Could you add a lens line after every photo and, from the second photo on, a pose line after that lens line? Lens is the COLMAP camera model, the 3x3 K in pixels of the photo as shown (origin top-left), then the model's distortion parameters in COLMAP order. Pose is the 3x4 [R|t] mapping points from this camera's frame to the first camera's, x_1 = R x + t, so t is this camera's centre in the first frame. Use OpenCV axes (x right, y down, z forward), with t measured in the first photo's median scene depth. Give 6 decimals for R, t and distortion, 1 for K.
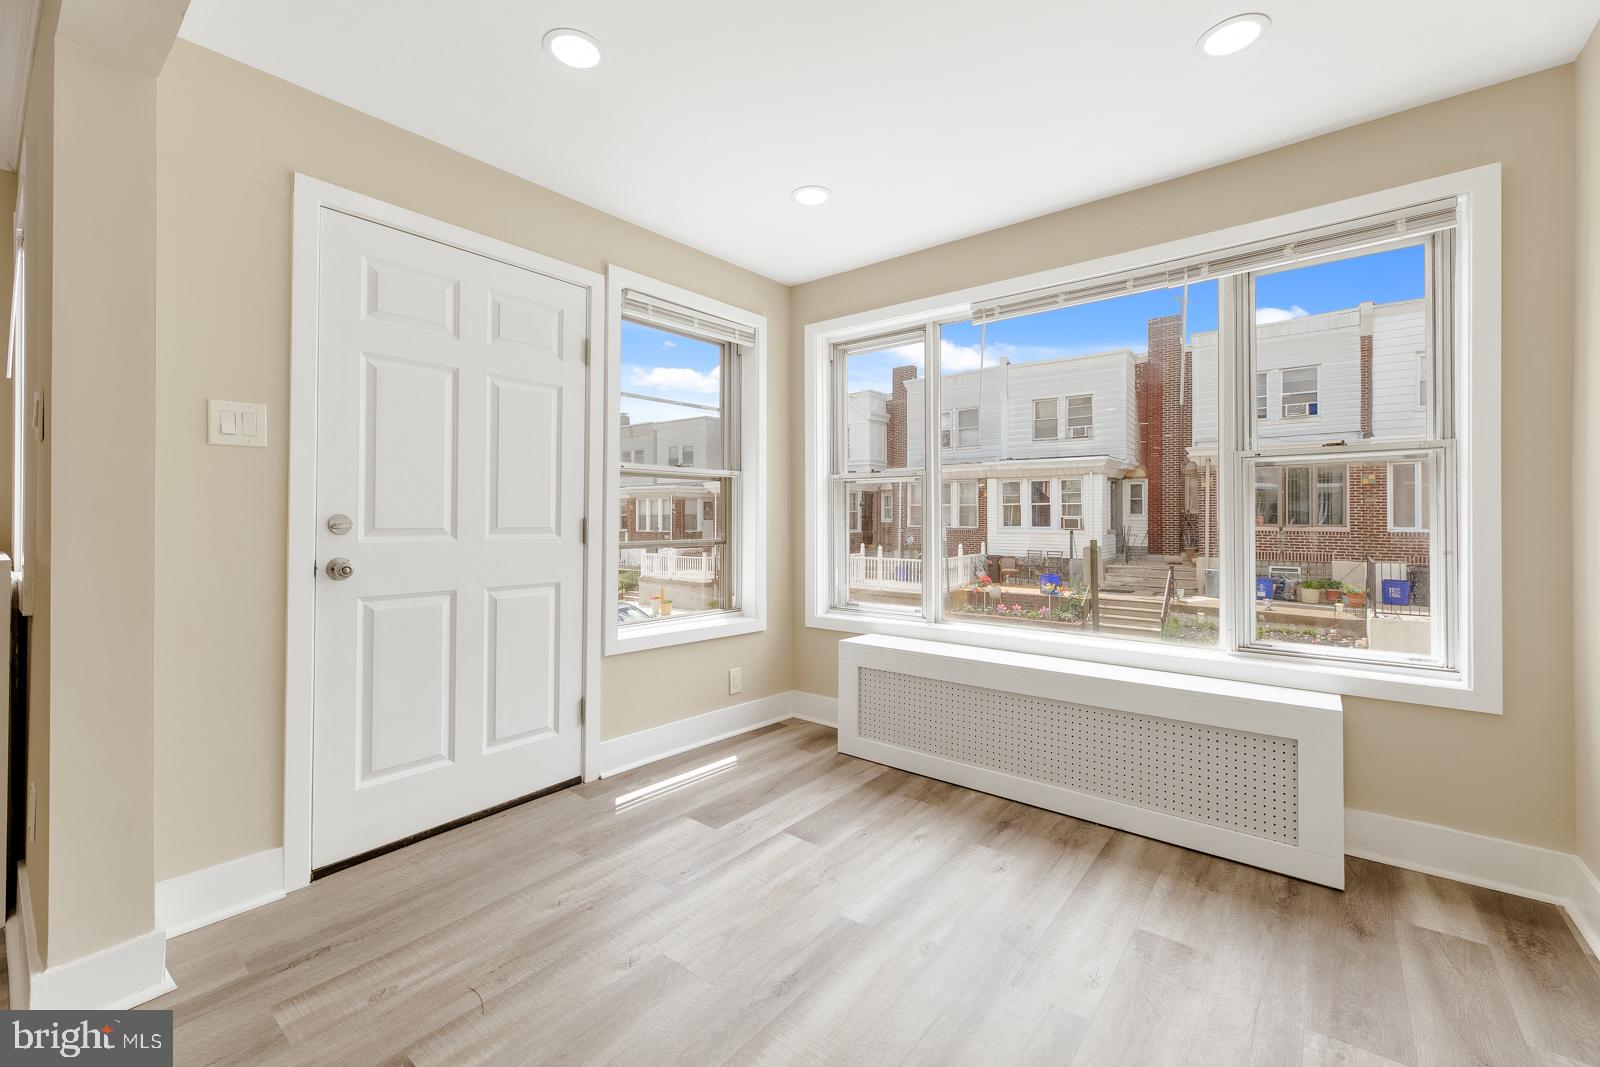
lens RADIAL K [[658.5, 0, 797.1], [0, 658.5, 517.2], [0, 0, 1]] dist [0.004958, 0.000099]
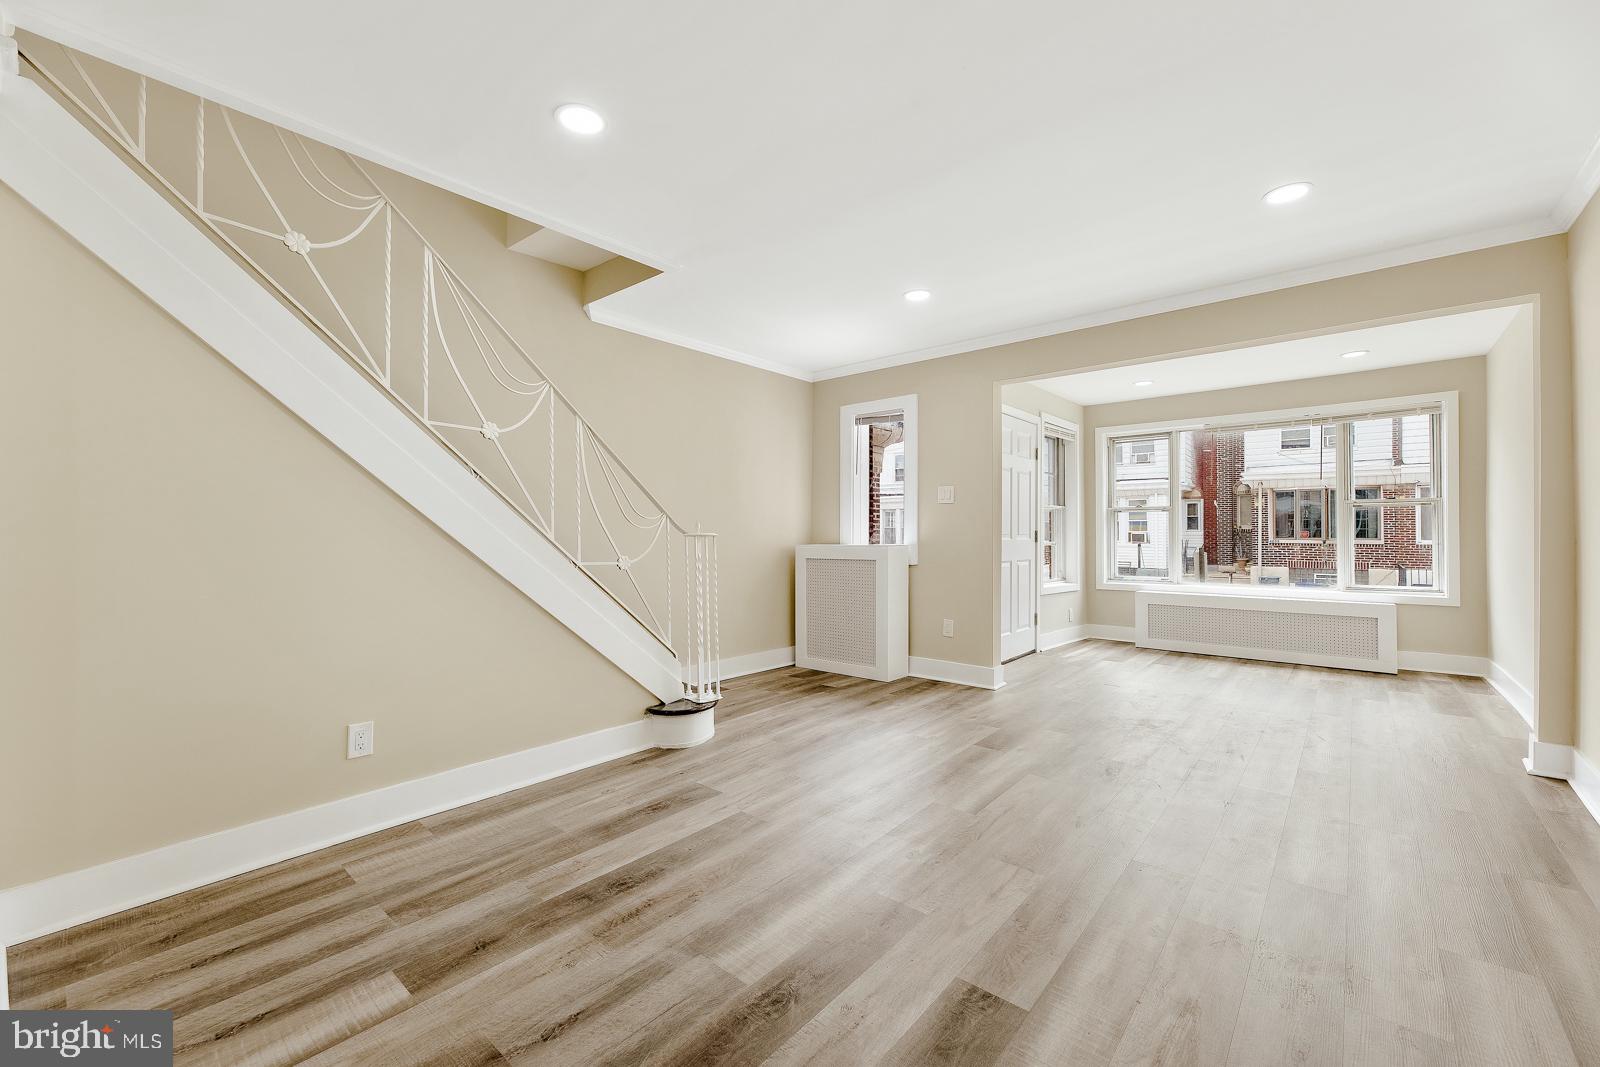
lens RADIAL K [[658.5, 0, 797.4], [0, 658.5, 528.8], [0, 0, 1]] dist [0.004958, 0.000099]
pose [[0.999718, 0.000278, -0.023761, -0.177326], [-0.000428, 0.999980, -0.006317, 0.001669], [0.023759, 0.006325, 0.999698, -0.200089]]
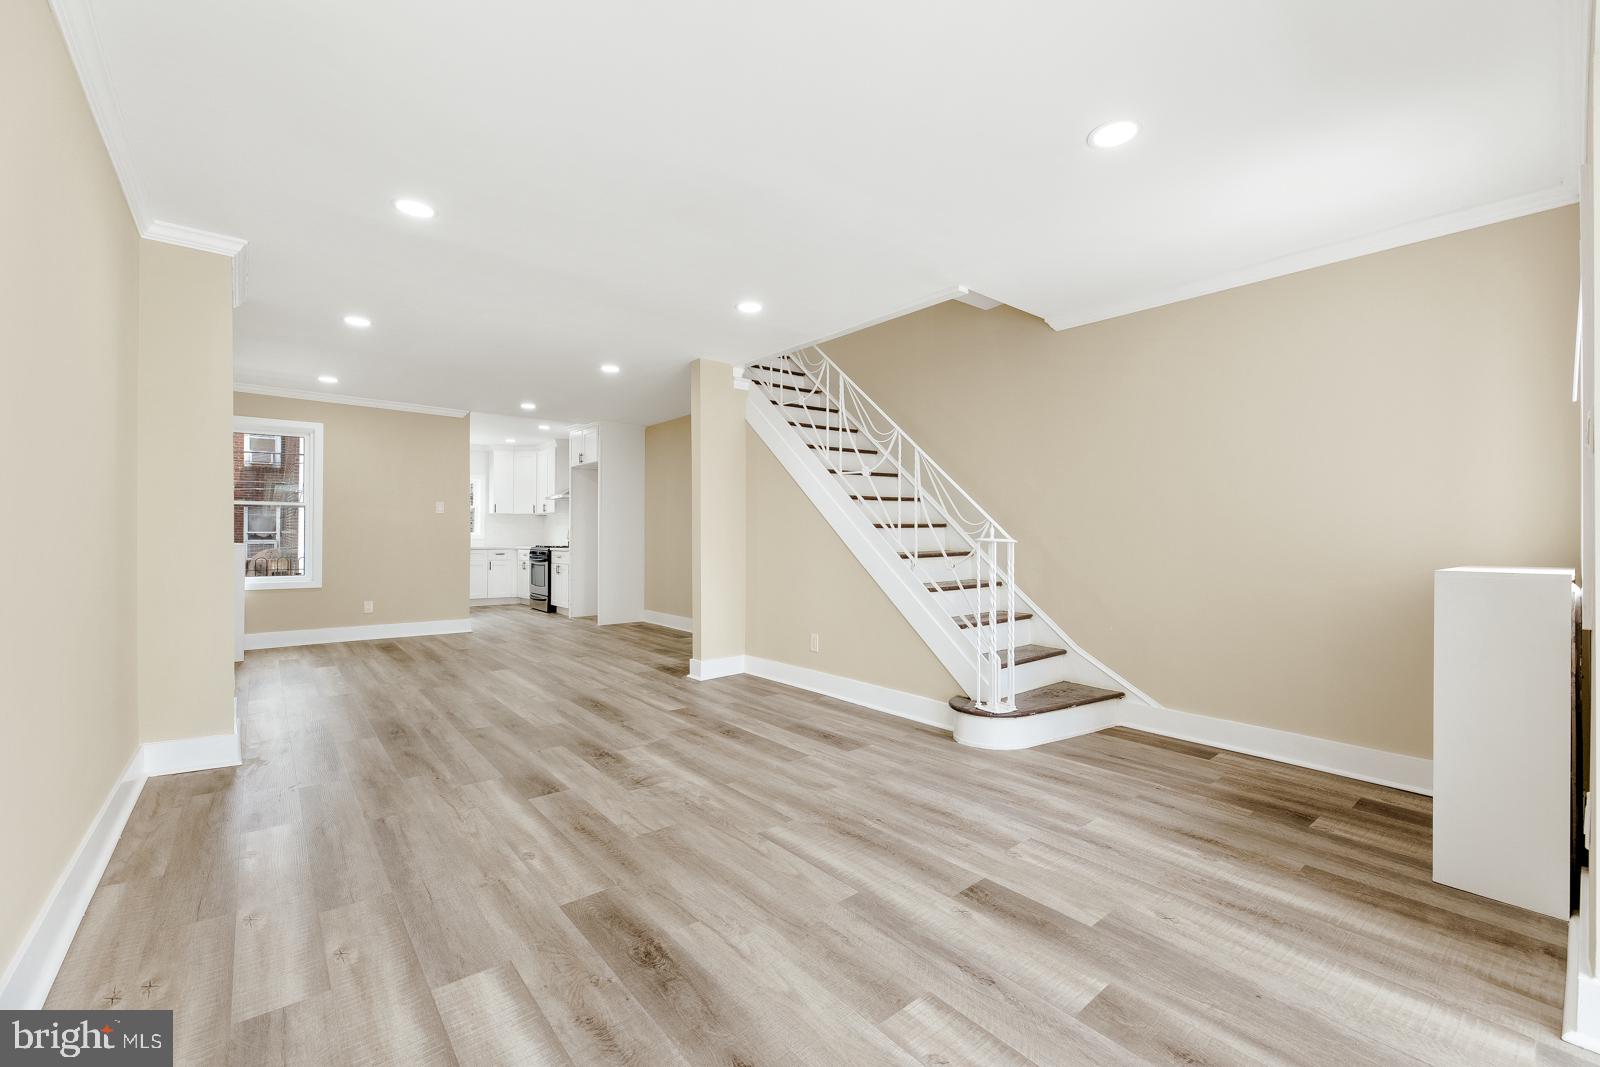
lens RADIAL K [[658.5, 0, 793.8], [0, 658.5, 533.2], [0, 0, 1]] dist [0.004958, 0.000099]
pose [[-0.204933, -0.002823, -0.978772, 0.995598], [-0.002530, 0.999994, -0.002355, -0.003422], [0.978773, 0.001994, -0.204939, 1.058648]]
